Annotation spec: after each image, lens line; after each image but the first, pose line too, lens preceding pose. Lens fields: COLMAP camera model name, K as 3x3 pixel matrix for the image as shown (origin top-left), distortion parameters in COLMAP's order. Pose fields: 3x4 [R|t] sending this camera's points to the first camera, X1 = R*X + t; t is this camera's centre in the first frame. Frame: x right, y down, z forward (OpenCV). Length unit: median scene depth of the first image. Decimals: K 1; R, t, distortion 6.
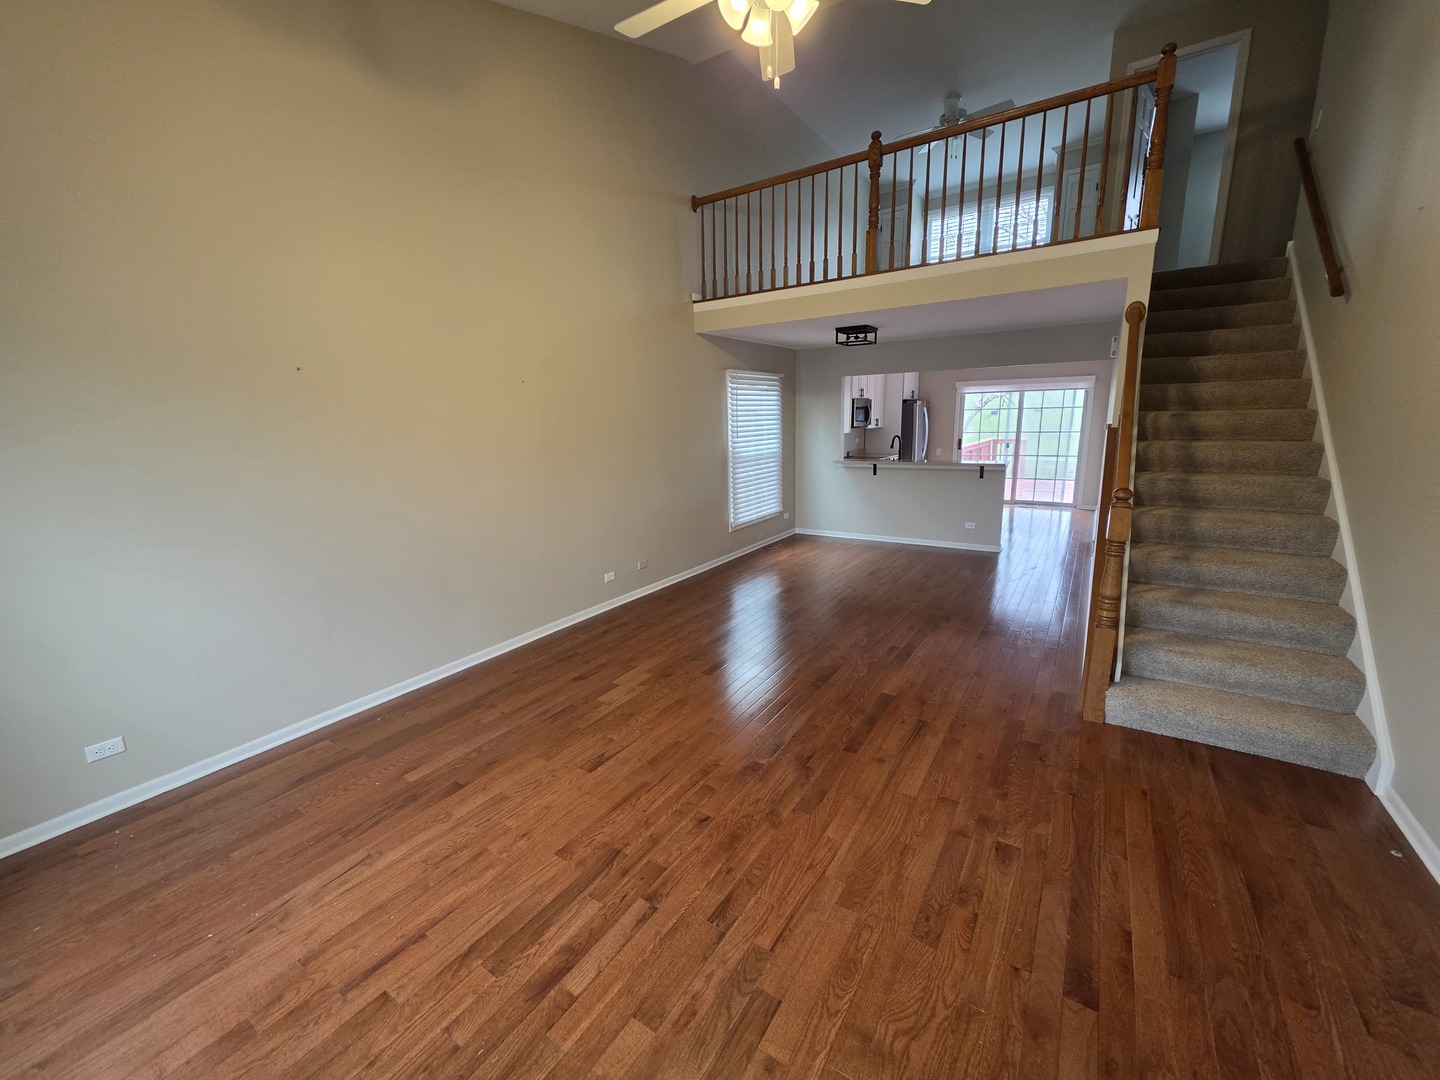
lens RADIAL K [[577.6, 0, 709.8], [0, 577.6, 538.6], [0, 0, 1]] dist [-0.002652, 0.002696]
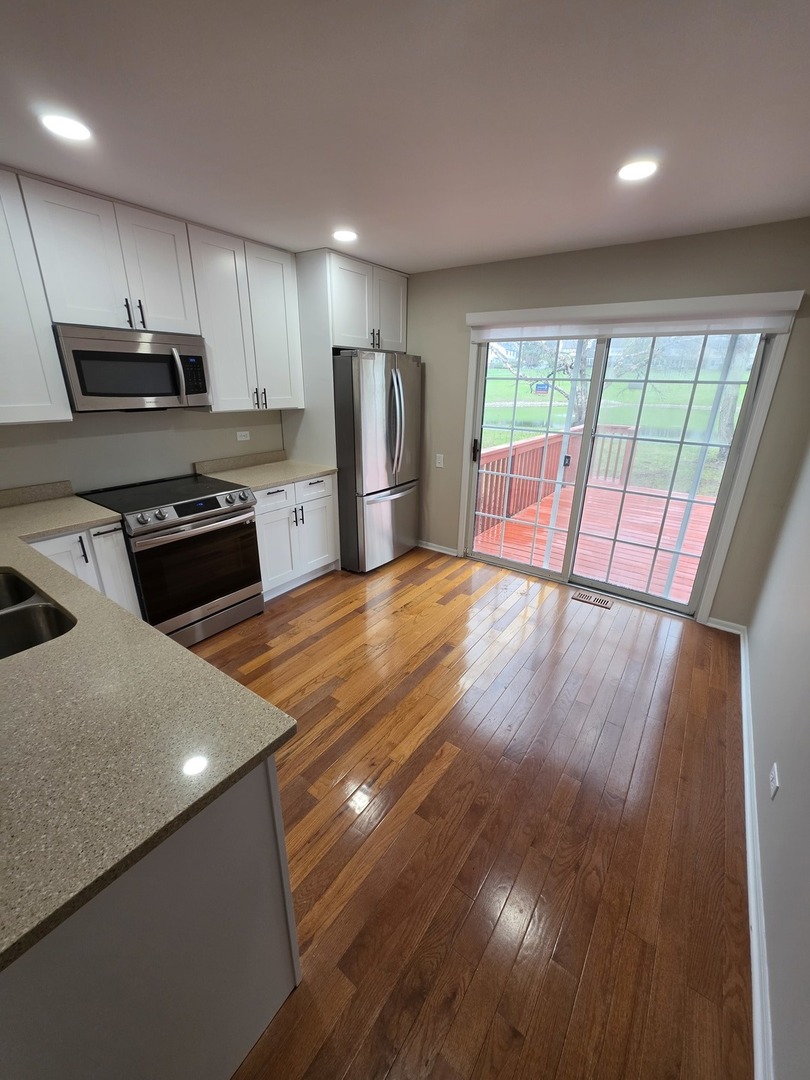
lens RADIAL K [[433.2, 0, 407.6], [0, 433.2, 532.7], [0, 0, 1]] dist [-0.002652, 0.002696]
pose [[0.999180, 0.037601, -0.015017, 1.214434], [-0.035368, 0.991097, 0.128360, -0.433589], [0.019710, -0.127723, 0.991614, 1.968094]]
